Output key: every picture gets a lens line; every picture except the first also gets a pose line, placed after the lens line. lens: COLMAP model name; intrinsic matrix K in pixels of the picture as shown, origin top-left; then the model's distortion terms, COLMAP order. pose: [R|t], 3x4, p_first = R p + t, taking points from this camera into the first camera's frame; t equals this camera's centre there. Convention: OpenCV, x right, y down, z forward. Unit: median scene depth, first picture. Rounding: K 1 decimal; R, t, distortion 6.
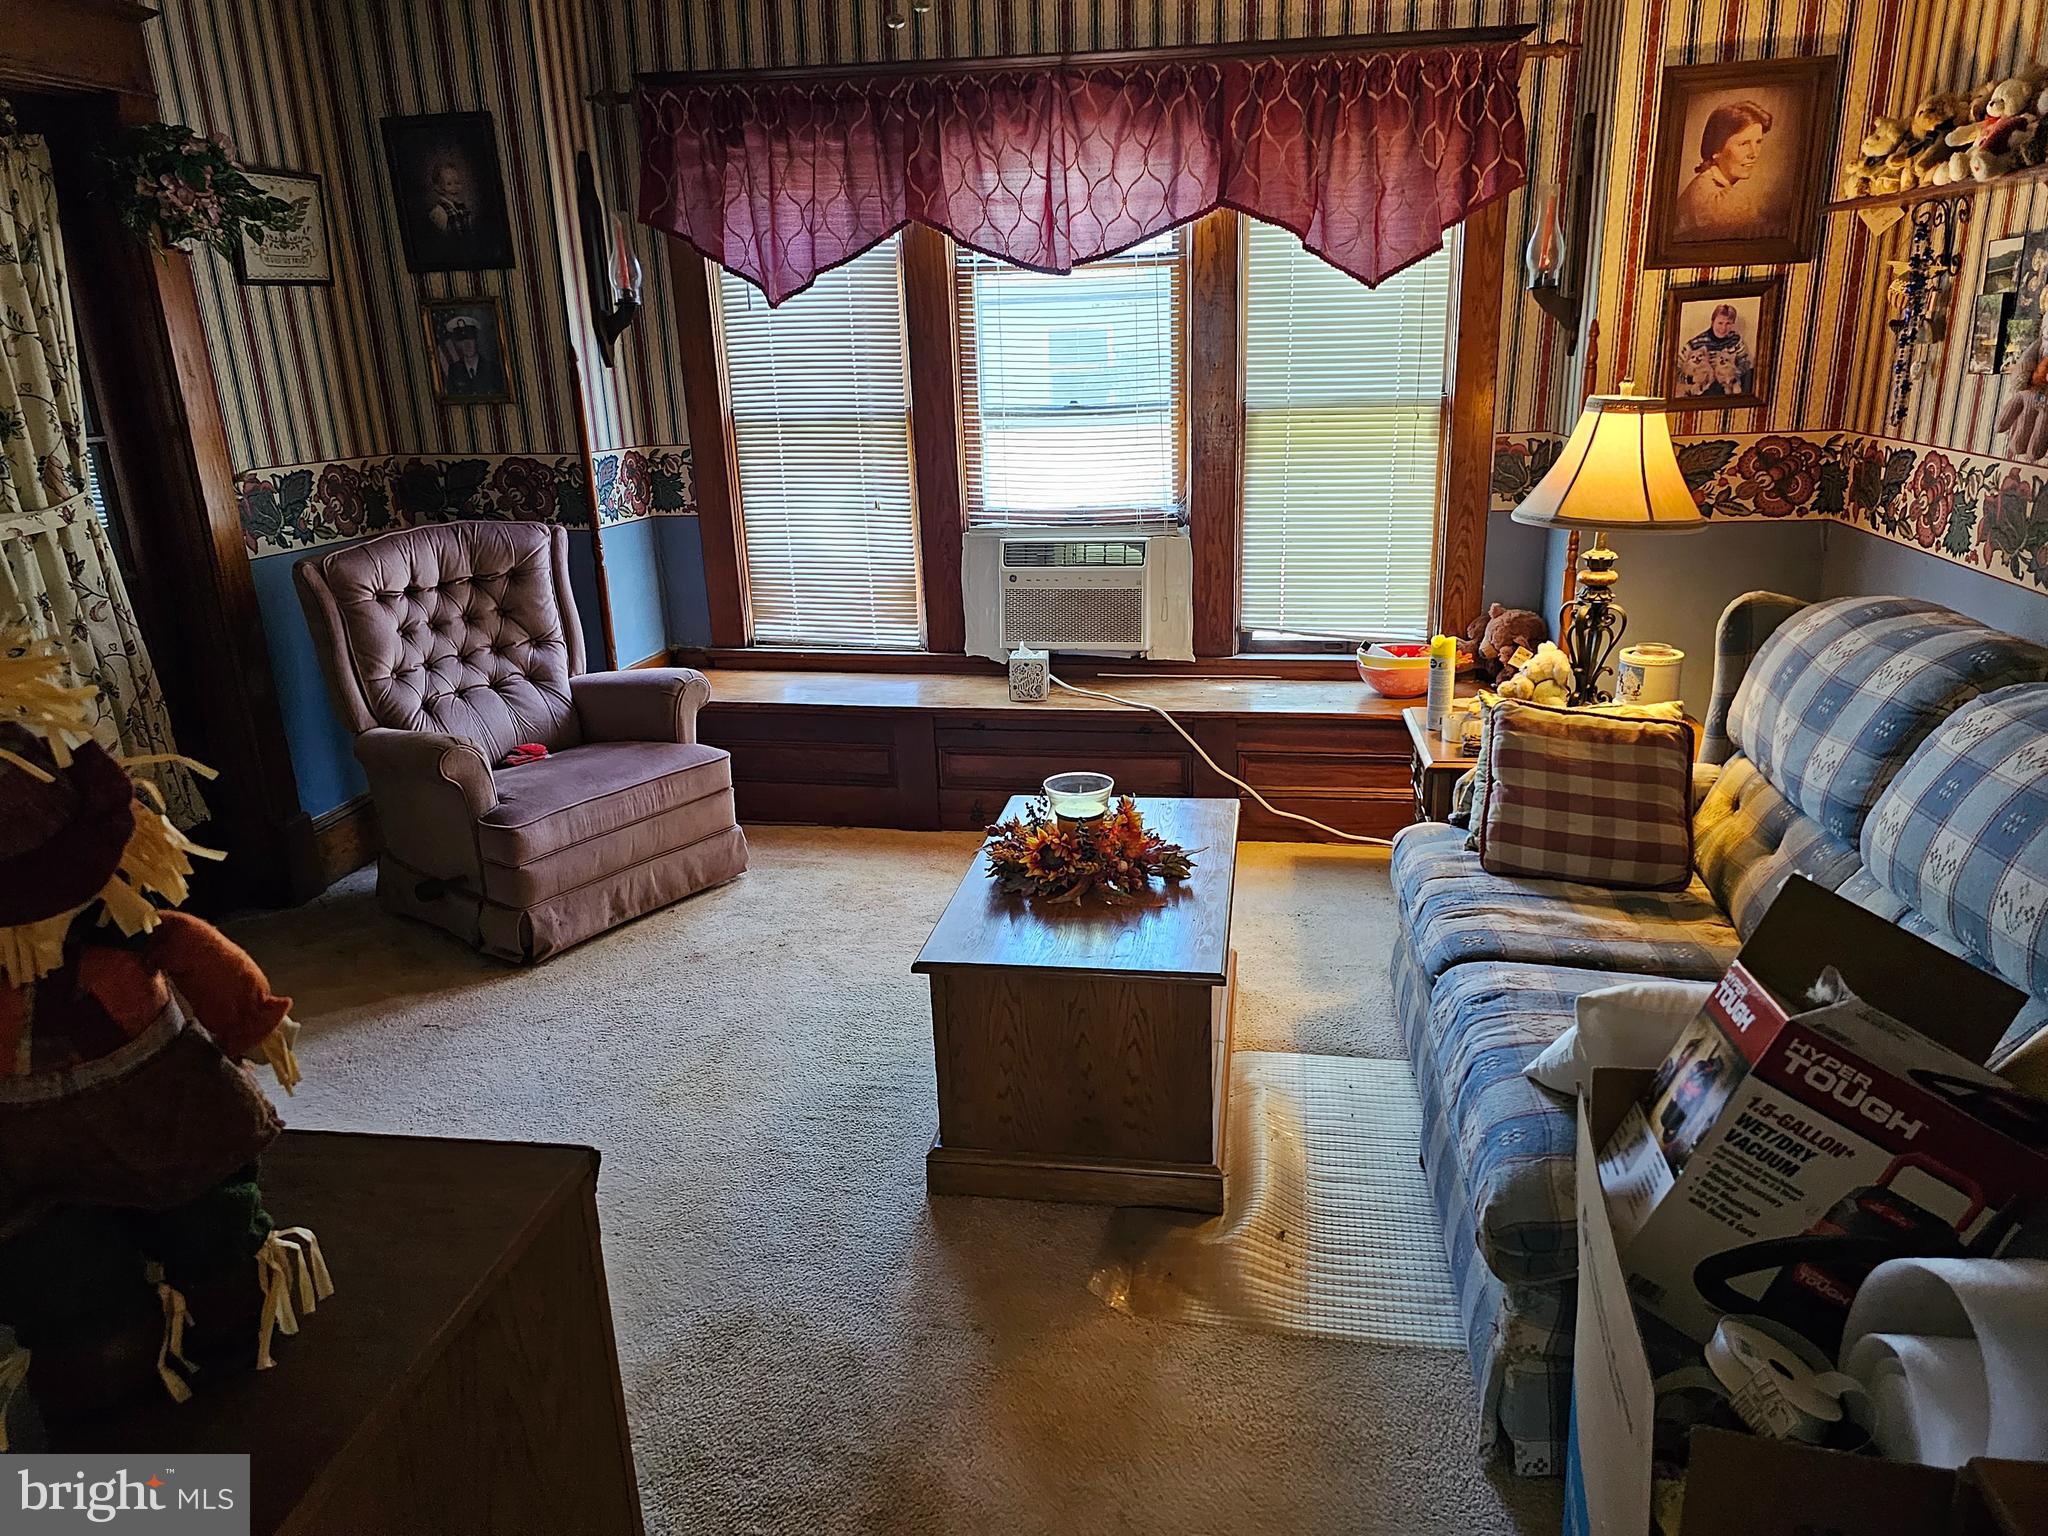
lens RADIAL K [[1366.6, 0, 1015.9], [0, 1366.6, 773.6], [0, 0, 1]] dist [0.067824, -0.068564]
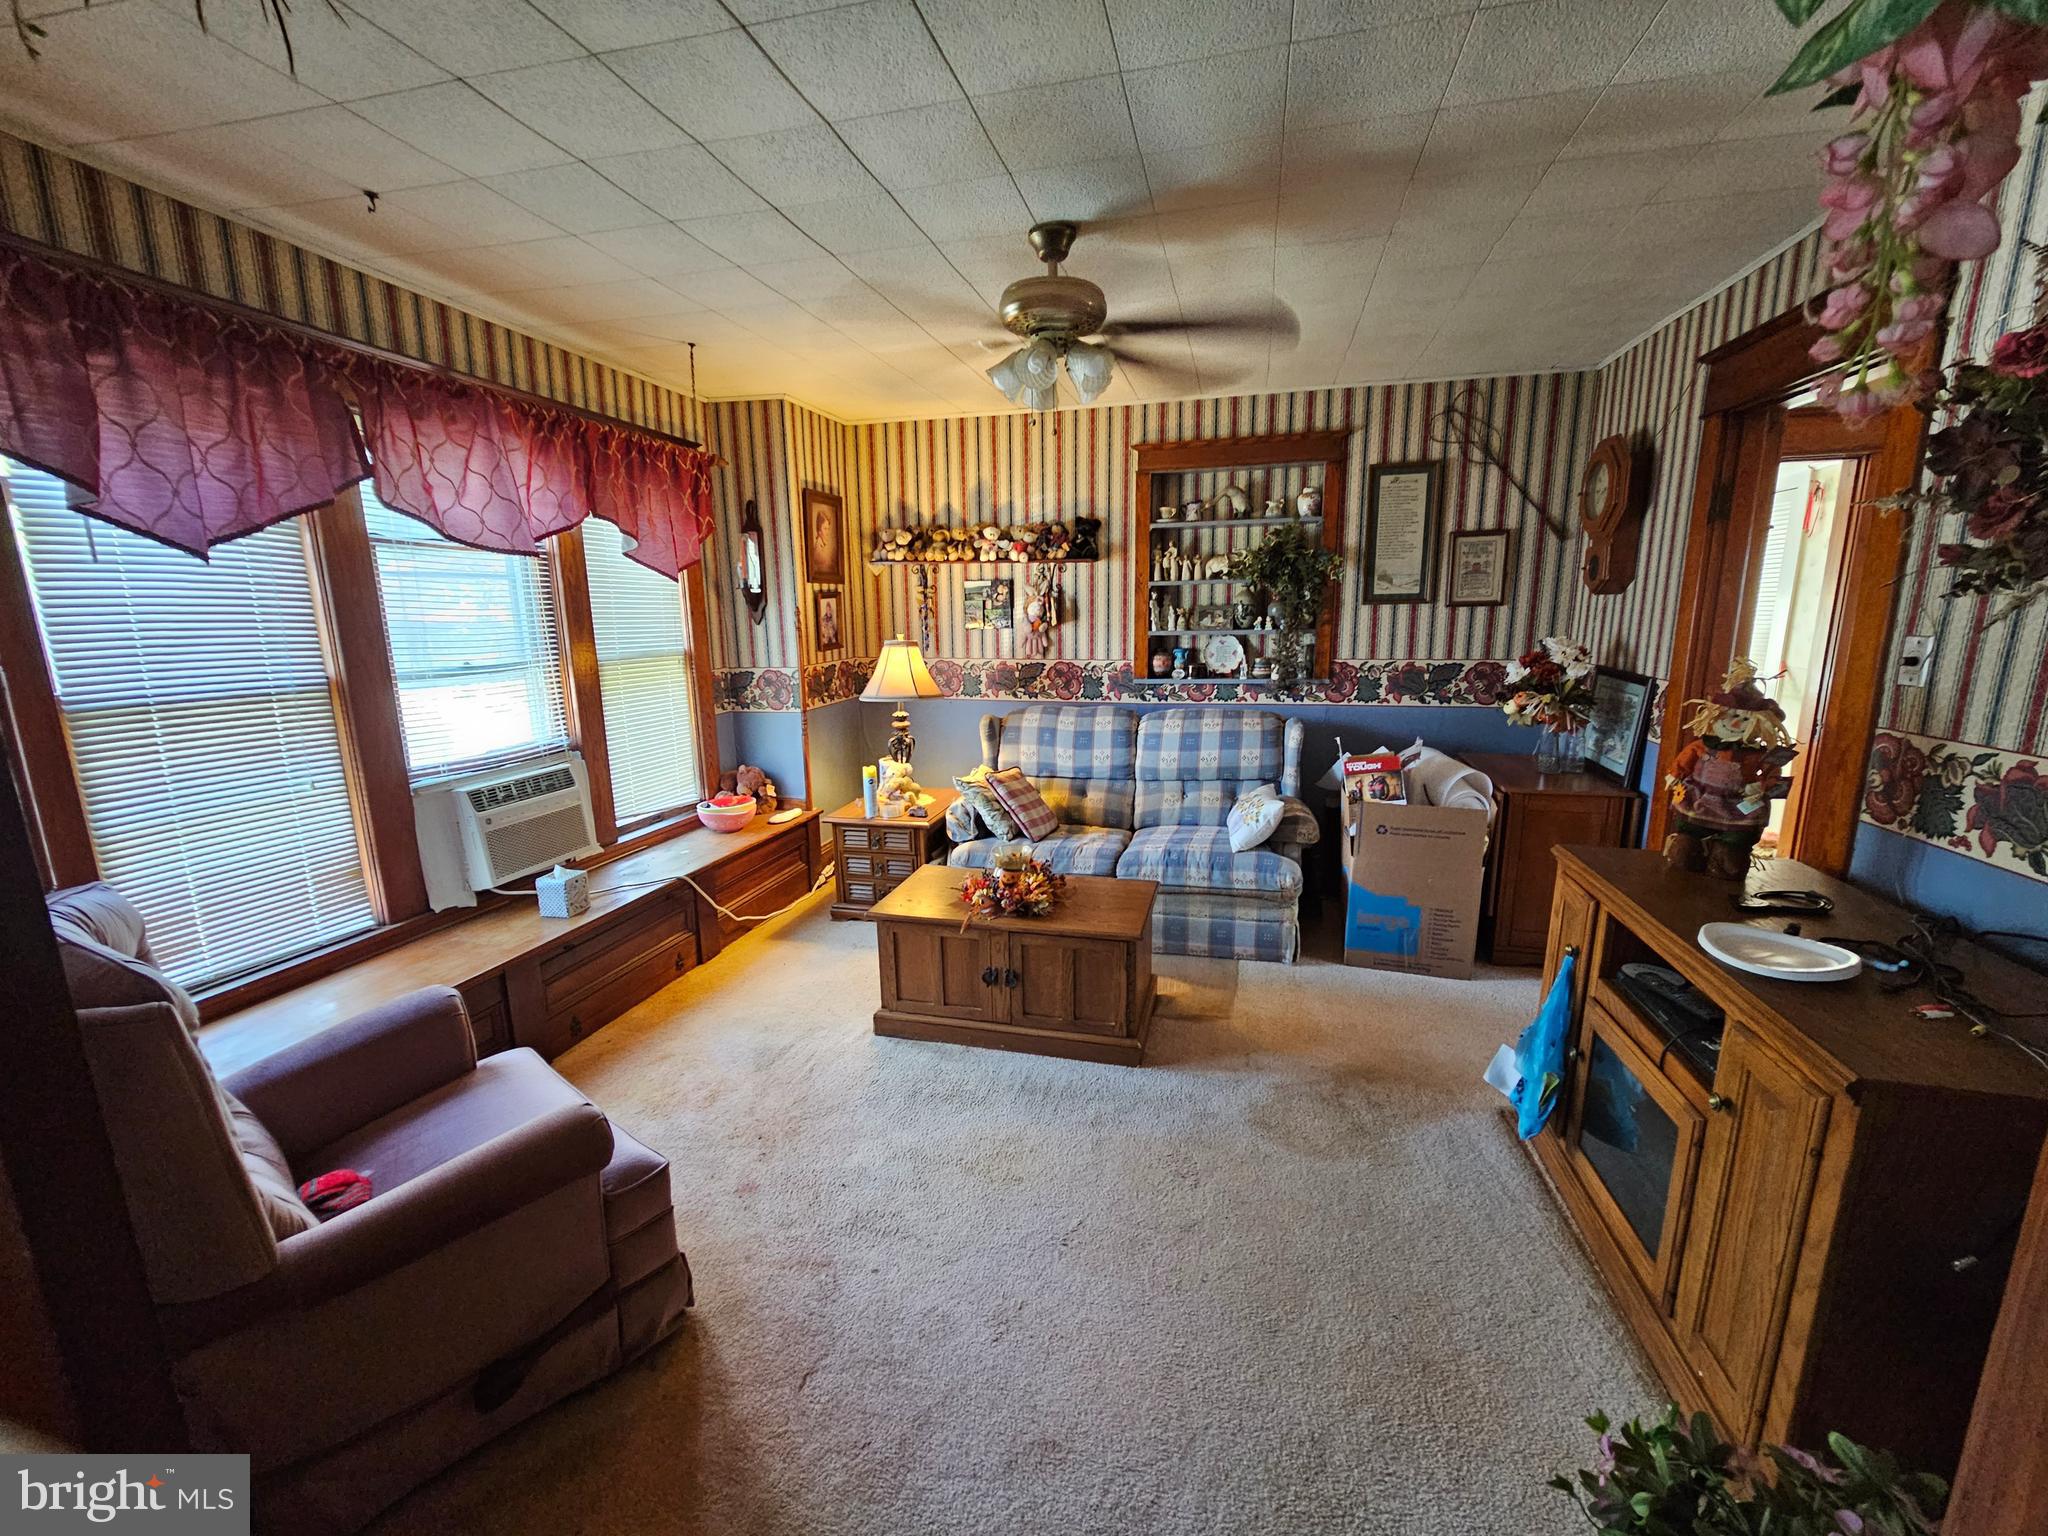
lens RADIAL K [[831.0, 0, 1030.4], [0, 831.0, 772.9], [0, 0, 1]] dist [-0.002568, 0.000243]
pose [[0.099244, -0.170979, 0.980264, -0.687094], [0.304501, 0.943087, 0.133666, -0.155074], [-0.947328, 0.285226, 0.145659, 0.555485]]
